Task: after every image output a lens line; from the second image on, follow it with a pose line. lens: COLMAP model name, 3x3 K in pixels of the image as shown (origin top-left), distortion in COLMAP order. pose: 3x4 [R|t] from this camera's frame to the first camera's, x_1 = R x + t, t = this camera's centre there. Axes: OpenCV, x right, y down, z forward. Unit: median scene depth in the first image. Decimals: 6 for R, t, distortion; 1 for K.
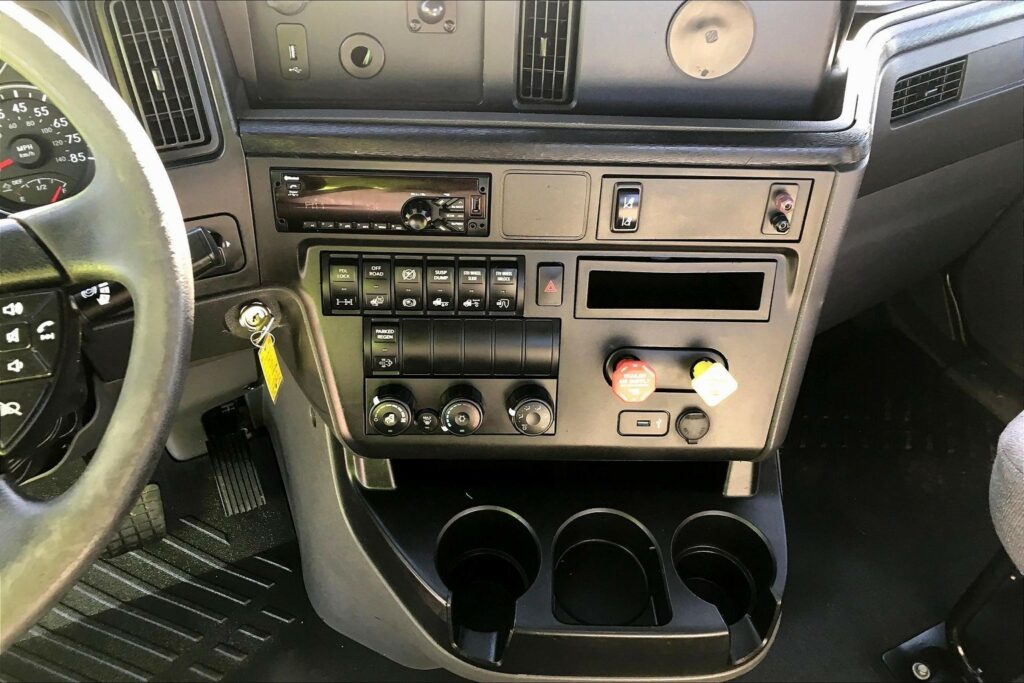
lens RADIAL K [[844.0, 0, 497.0], [0, 844.0, 341.3], [0, 0, 1]] dist [0.036894, -0.062522]
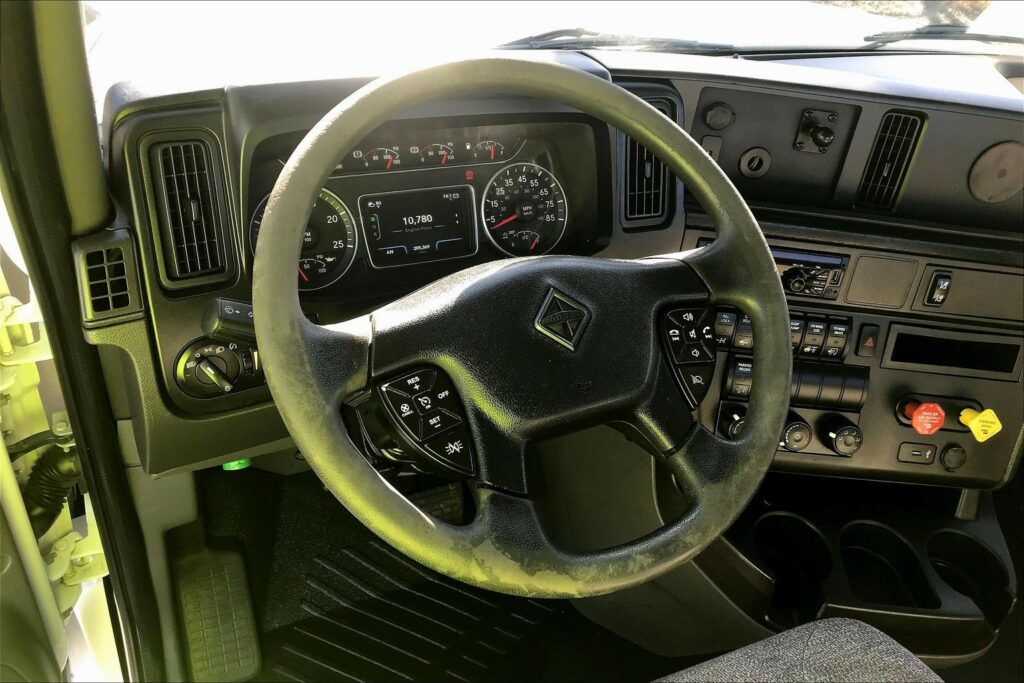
lens RADIAL K [[844.0, 0, 497.0], [0, 844.0, 341.3], [0, 0, 1]] dist [0.036894, -0.062522]
pose [[0.995646, 0.081119, 0.045925, -0.591477], [-0.076542, 0.992633, -0.093916, 0.106679], [-0.053205, 0.089992, 0.994520, -0.305102]]
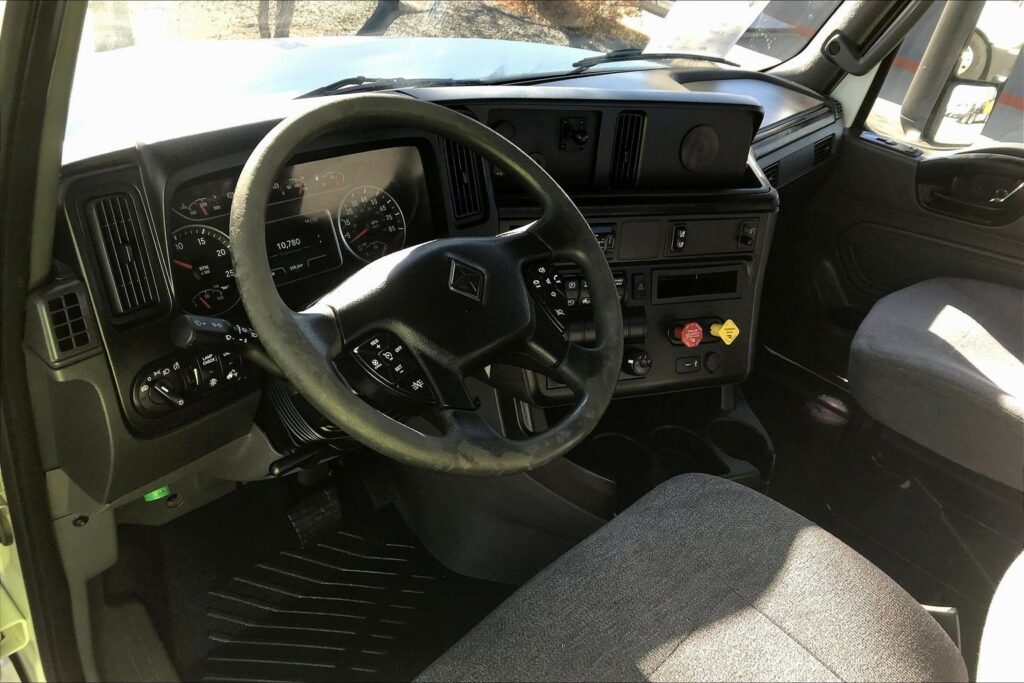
lens RADIAL K [[849.5, 0, 508.6], [0, 849.5, 354.0], [0, 0, 1]] dist [0.009733, -0.003976]
pose [[0.925278, -0.113101, 0.362035, -0.857179], [0.166863, 0.978557, -0.120757, 0.242084], [-0.340614, 0.172144, 0.924310, -0.521929]]
